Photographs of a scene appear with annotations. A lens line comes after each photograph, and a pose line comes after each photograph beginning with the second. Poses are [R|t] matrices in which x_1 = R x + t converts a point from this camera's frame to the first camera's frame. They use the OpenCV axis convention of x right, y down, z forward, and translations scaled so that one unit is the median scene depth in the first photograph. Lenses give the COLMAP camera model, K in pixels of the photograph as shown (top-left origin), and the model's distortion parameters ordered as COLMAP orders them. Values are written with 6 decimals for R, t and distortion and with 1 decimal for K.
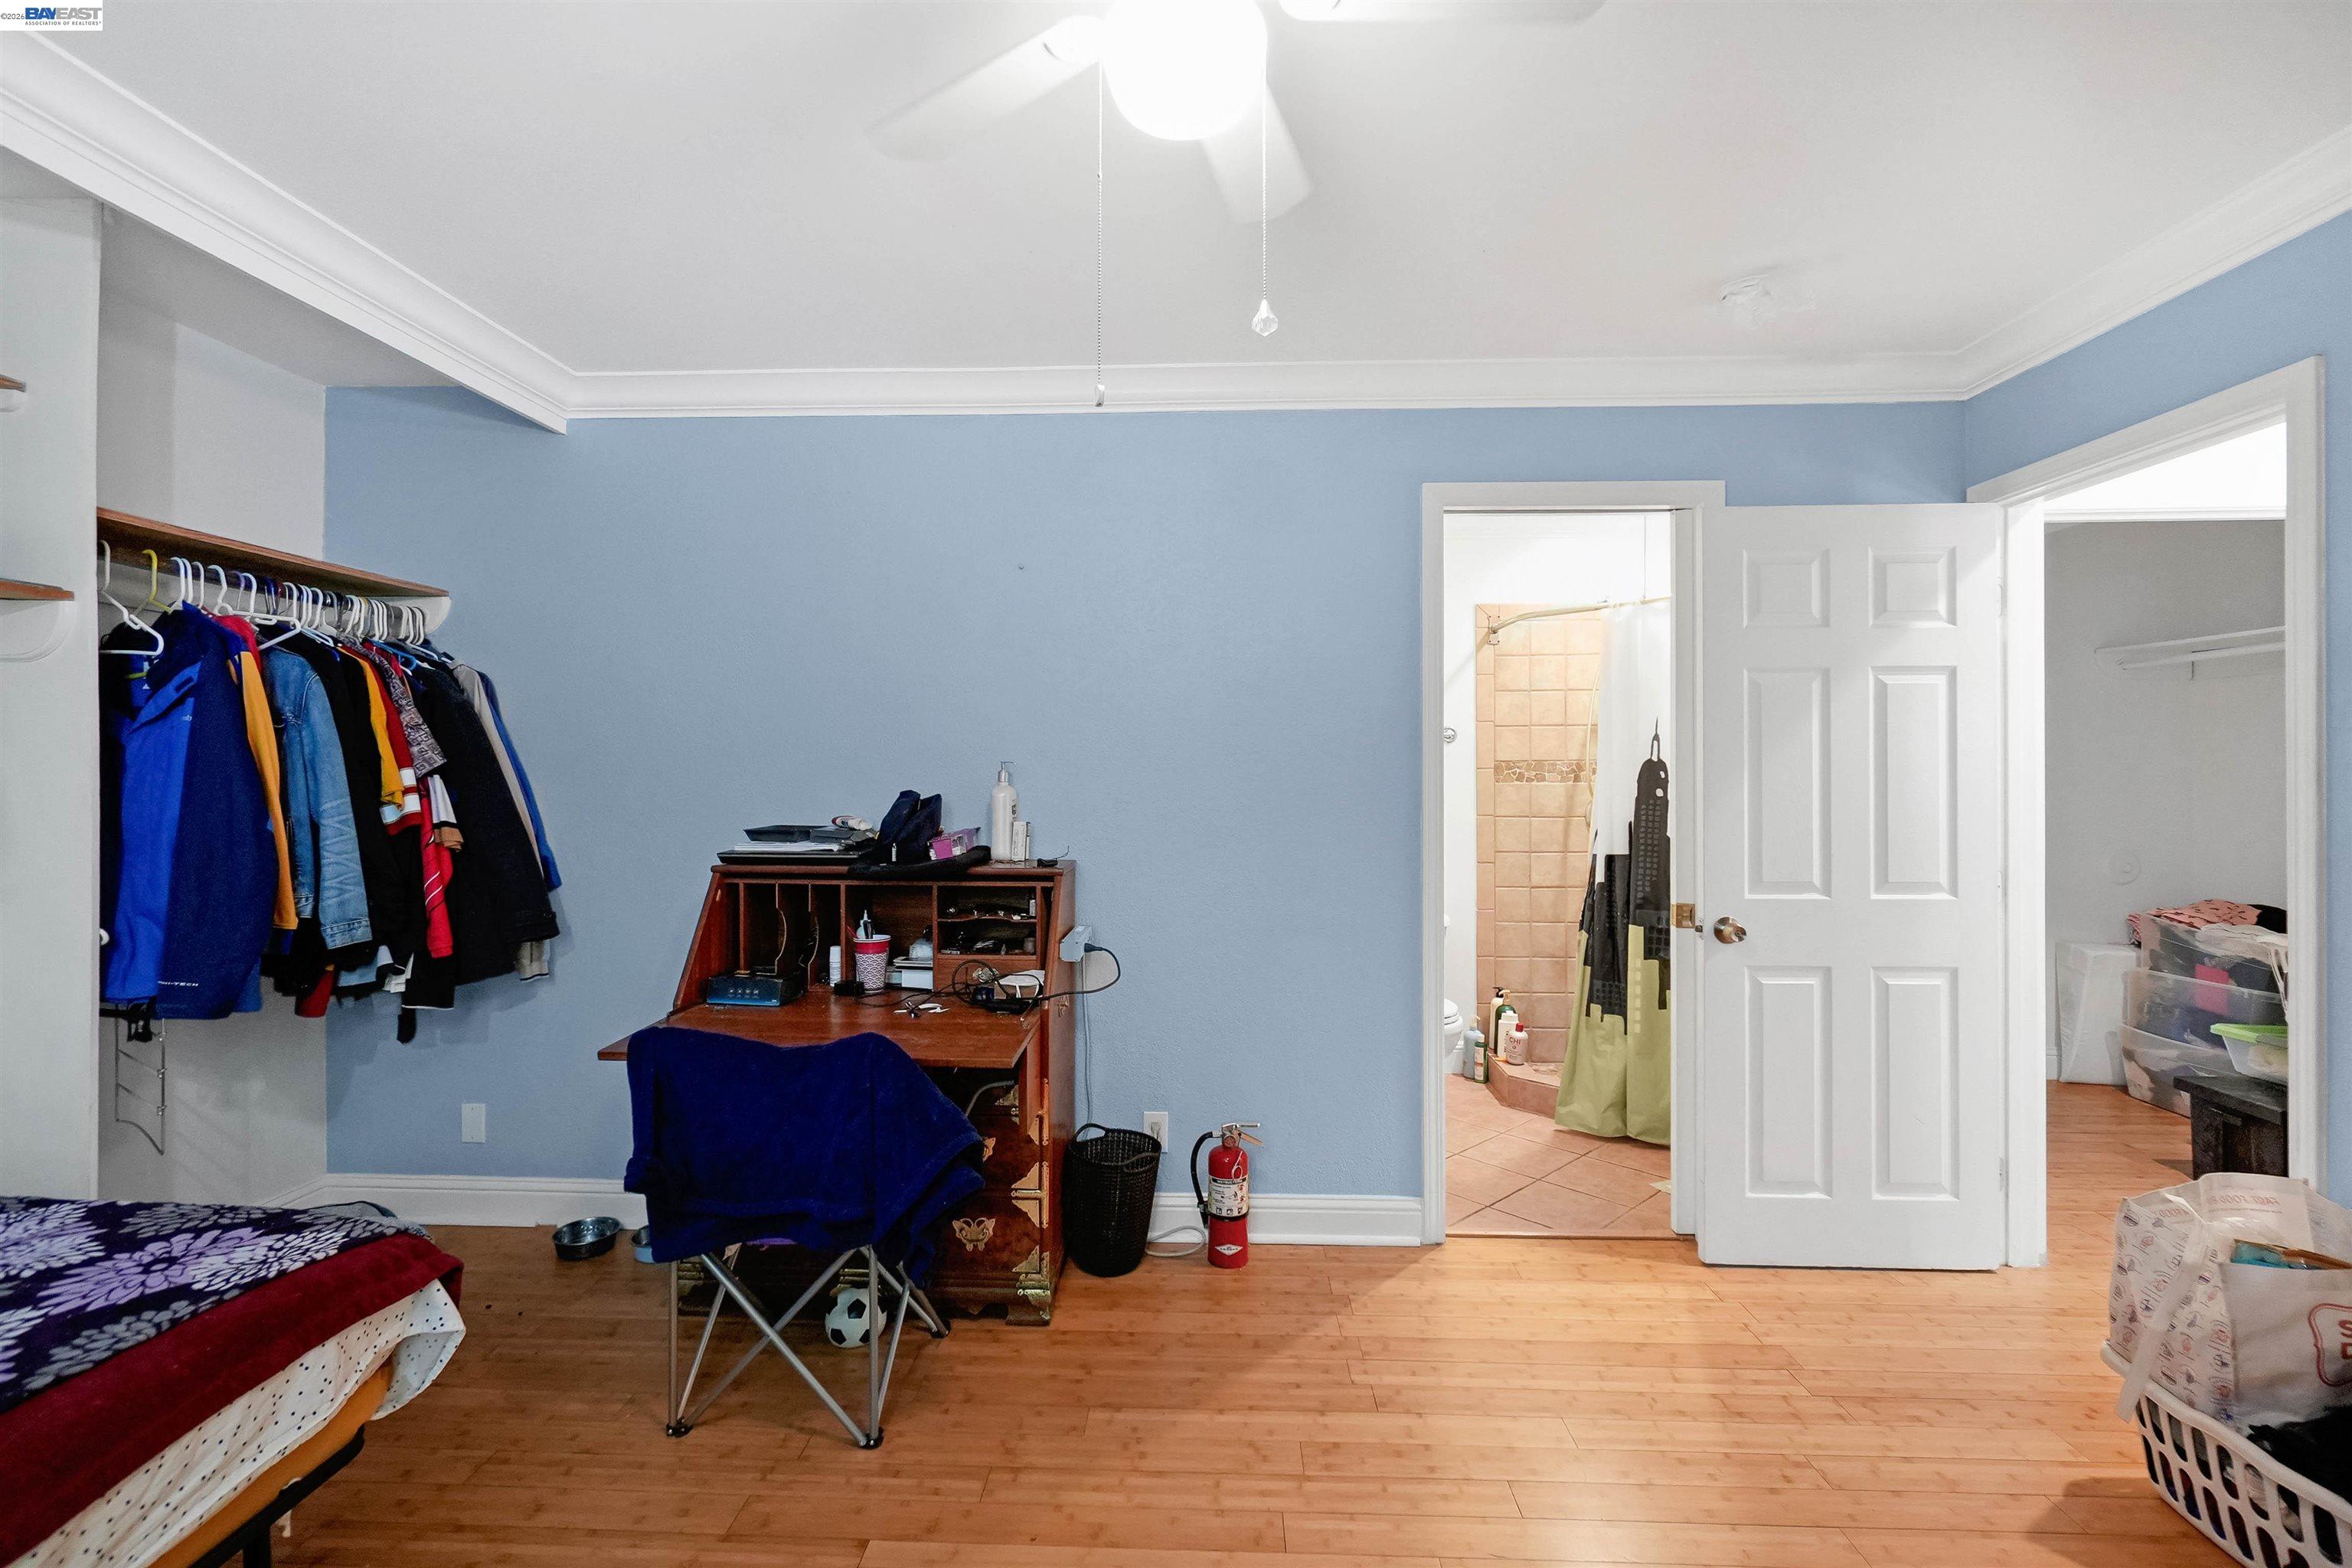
lens RADIAL K [[1034.9, 0, 1169.6], [0, 1034.9, 778.3], [0, 0, 1]] dist [-0.004569, -0.000426]
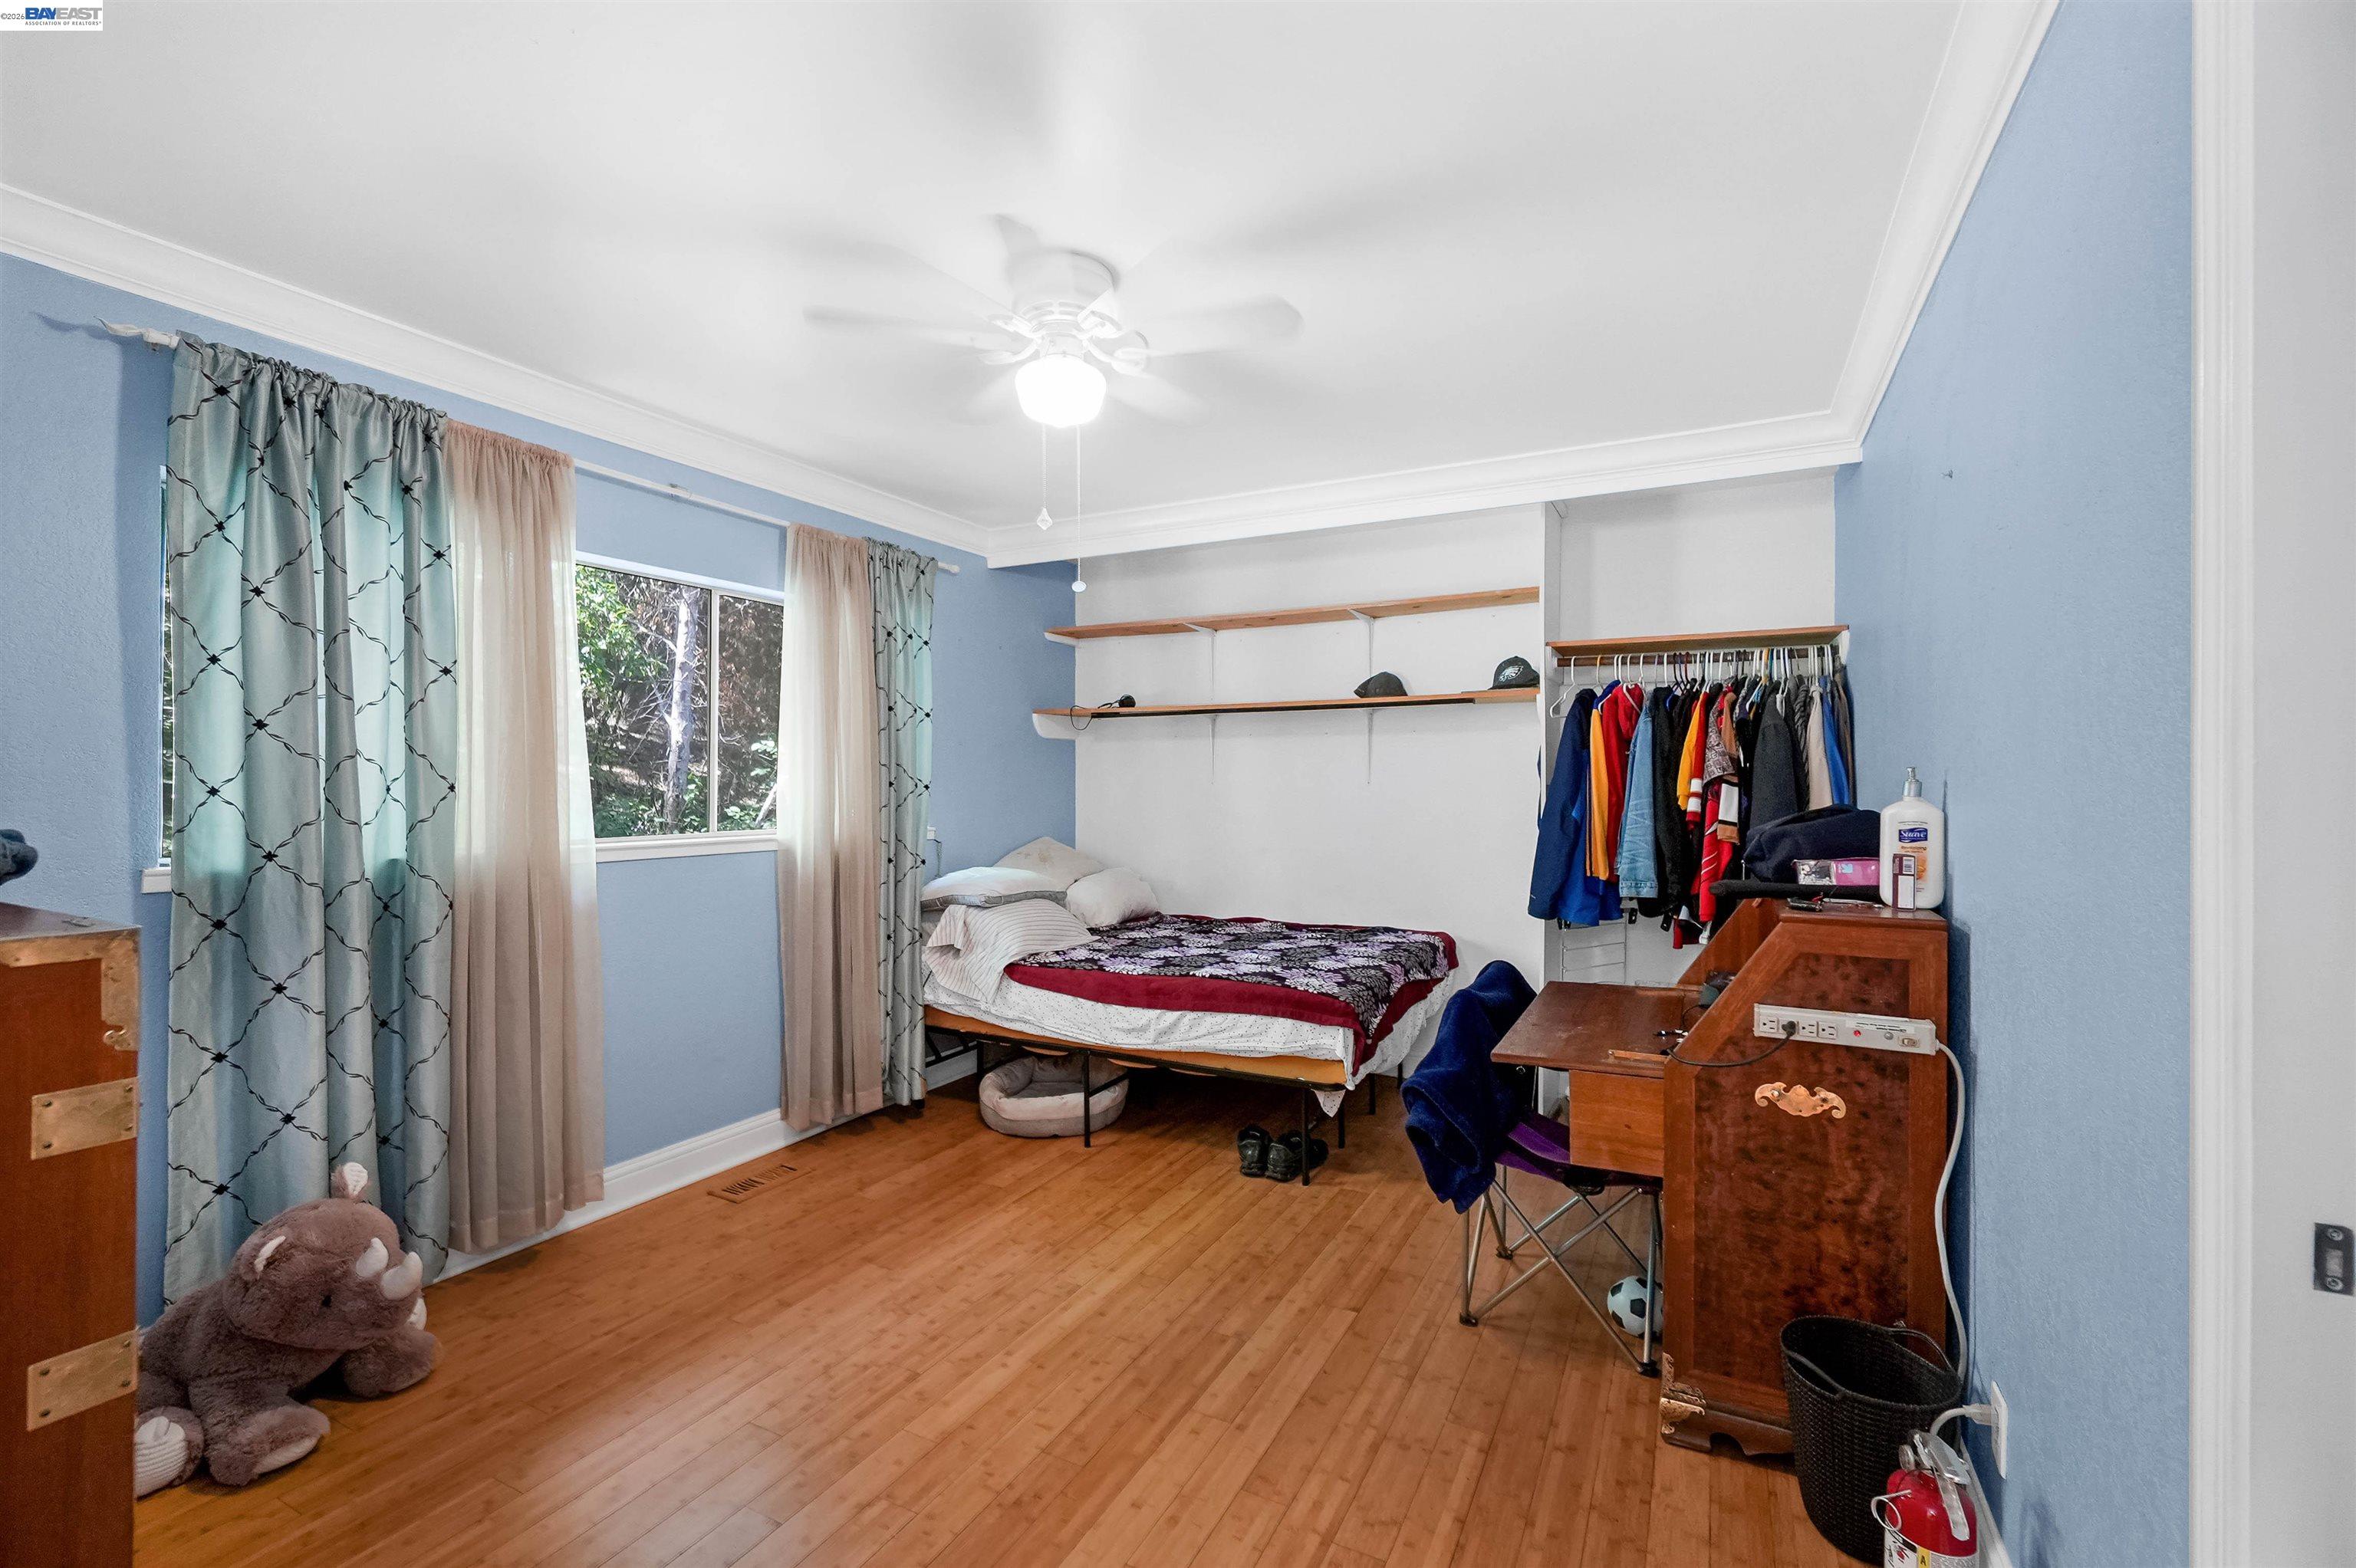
lens RADIAL K [[1036.6, 0, 1171.6], [0, 1036.6, 778.3], [0, 0, 1]] dist [-0.004569, -0.000426]
pose [[-0.435540, -0.001660, -0.900168, 0.850589], [-0.004824, 0.999988, 0.000490, -0.008359], [0.900157, 0.004555, -0.435543, 1.048968]]
